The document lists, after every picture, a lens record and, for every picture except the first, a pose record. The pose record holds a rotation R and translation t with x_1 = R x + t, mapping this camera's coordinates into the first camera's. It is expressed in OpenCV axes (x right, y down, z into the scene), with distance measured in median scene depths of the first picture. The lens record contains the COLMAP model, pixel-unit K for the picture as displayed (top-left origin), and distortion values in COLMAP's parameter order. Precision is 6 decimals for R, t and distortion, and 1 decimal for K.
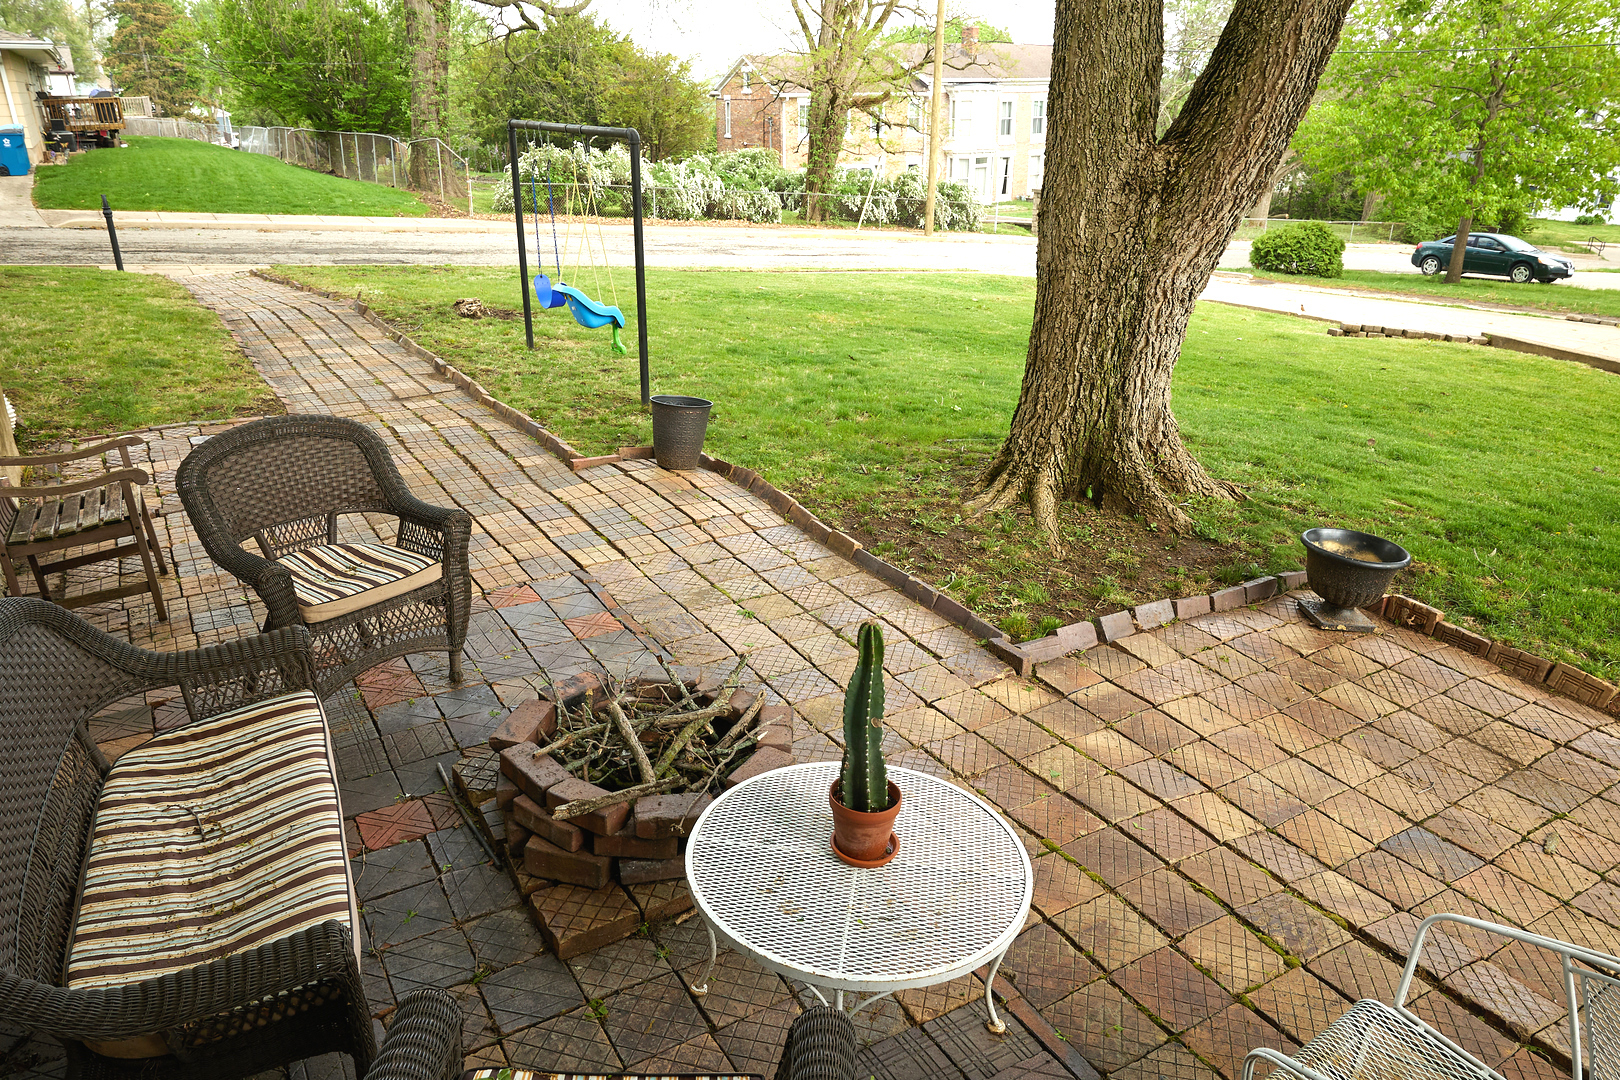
lens RADIAL K [[1115.8, 0, 810.0], [0, 1115.8, 540.0], [0, 0, 1]] dist [0.002040, -0.005072]
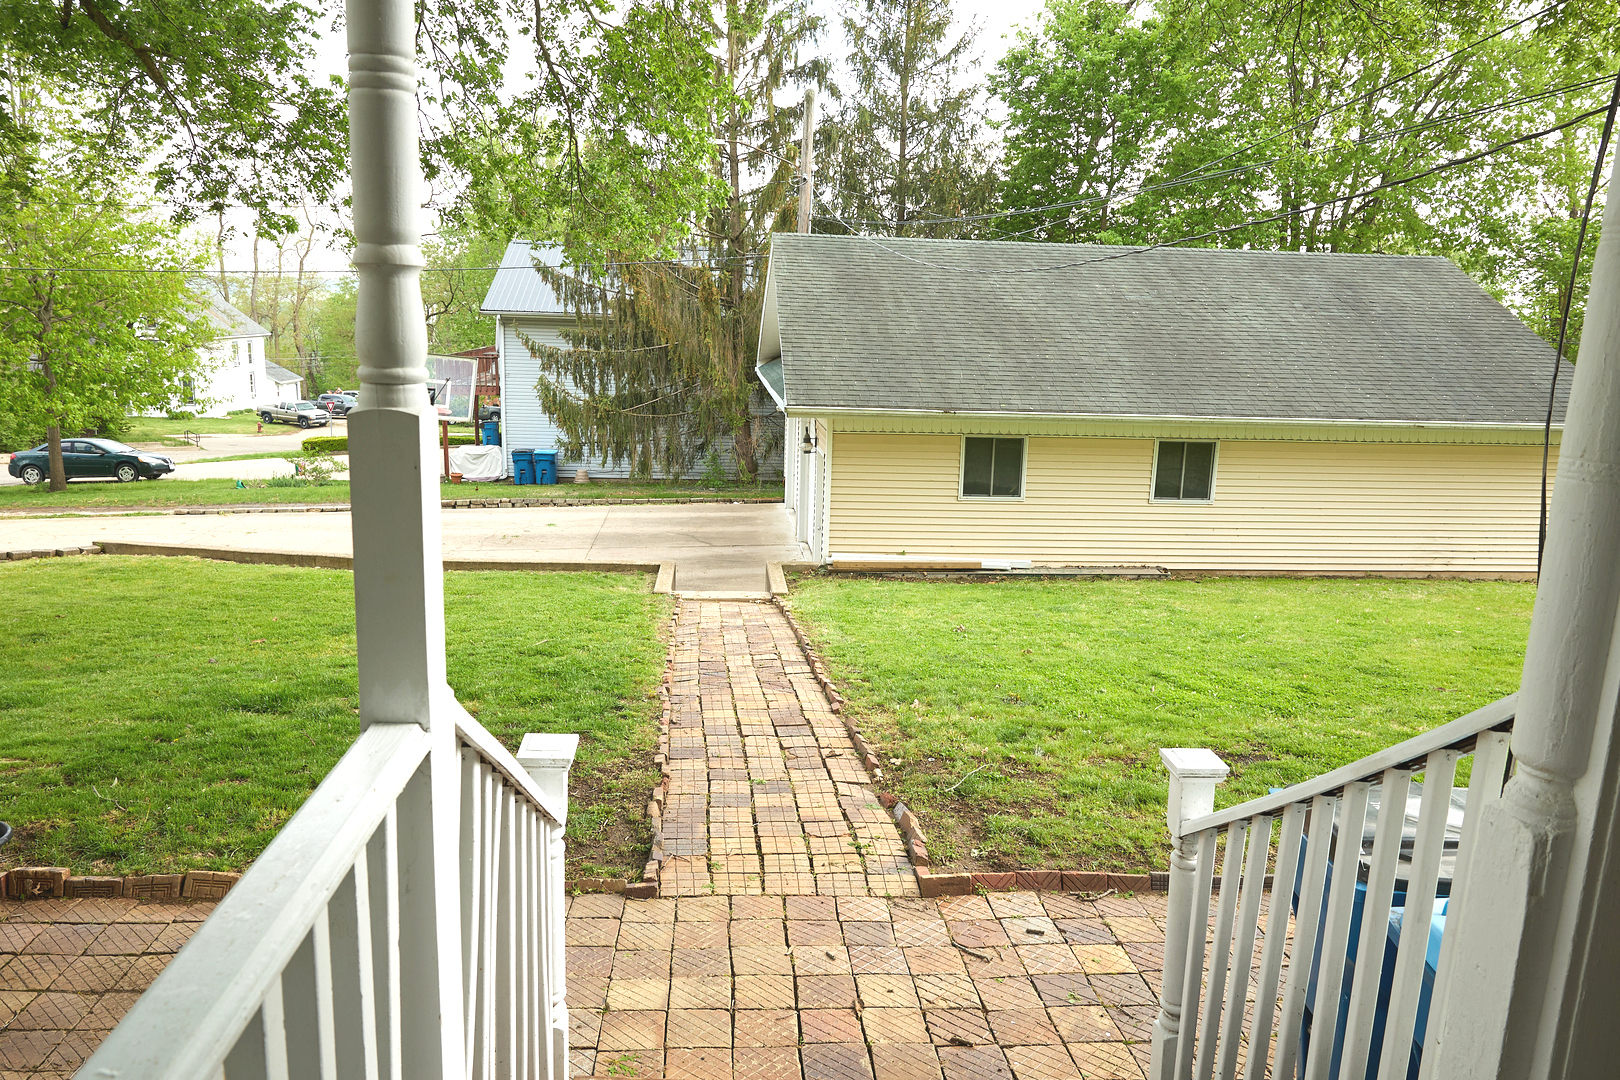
lens RADIAL K [[1115.8, 0, 810.0], [0, 1115.8, 540.0], [0, 0, 1]] dist [0.002040, -0.005072]
pose [[0.452884, -0.160021, 0.877091, 0.009403], [0.304875, 0.952253, 0.016312, -0.004671], [-0.837823, 0.260015, 0.480047, -0.014776]]
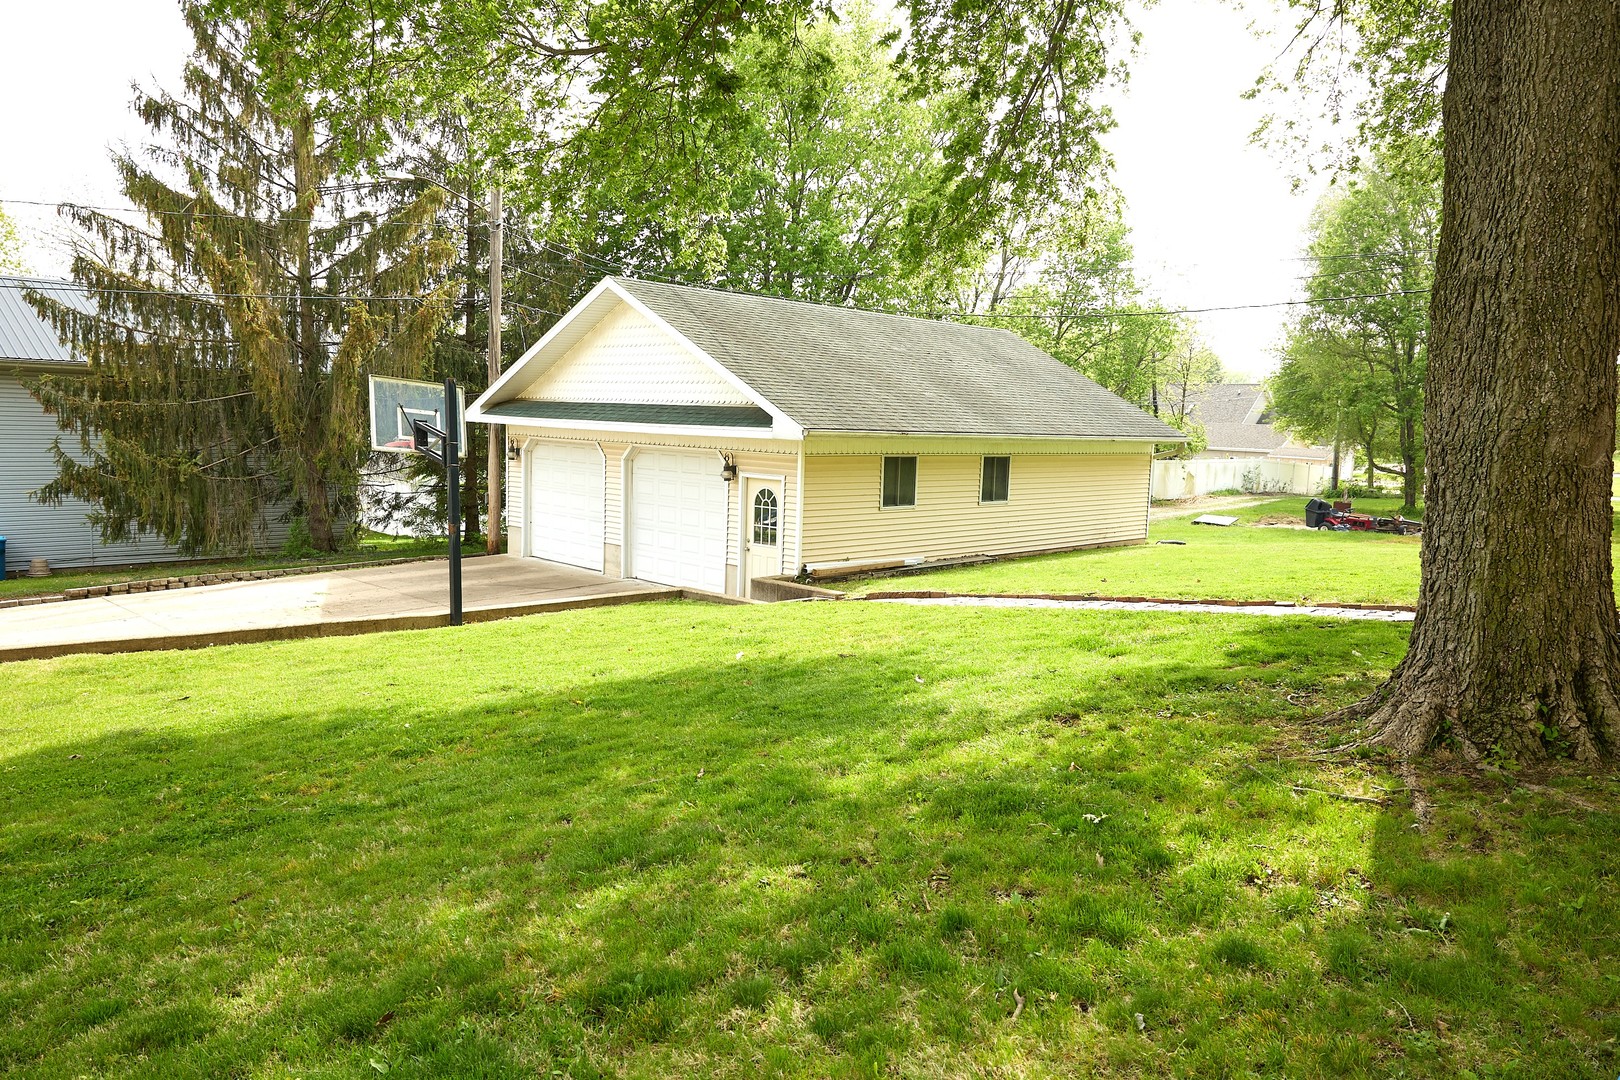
lens RADIAL K [[1115.8, 0, 810.0], [0, 1115.8, 540.0], [0, 0, 1]] dist [0.002040, -0.005072]
pose [[-0.222726, -0.112536, 0.968364, -0.074262], [0.337433, 0.923017, 0.184876, -0.089474], [-0.914621, 0.367935, -0.167606, 0.266913]]
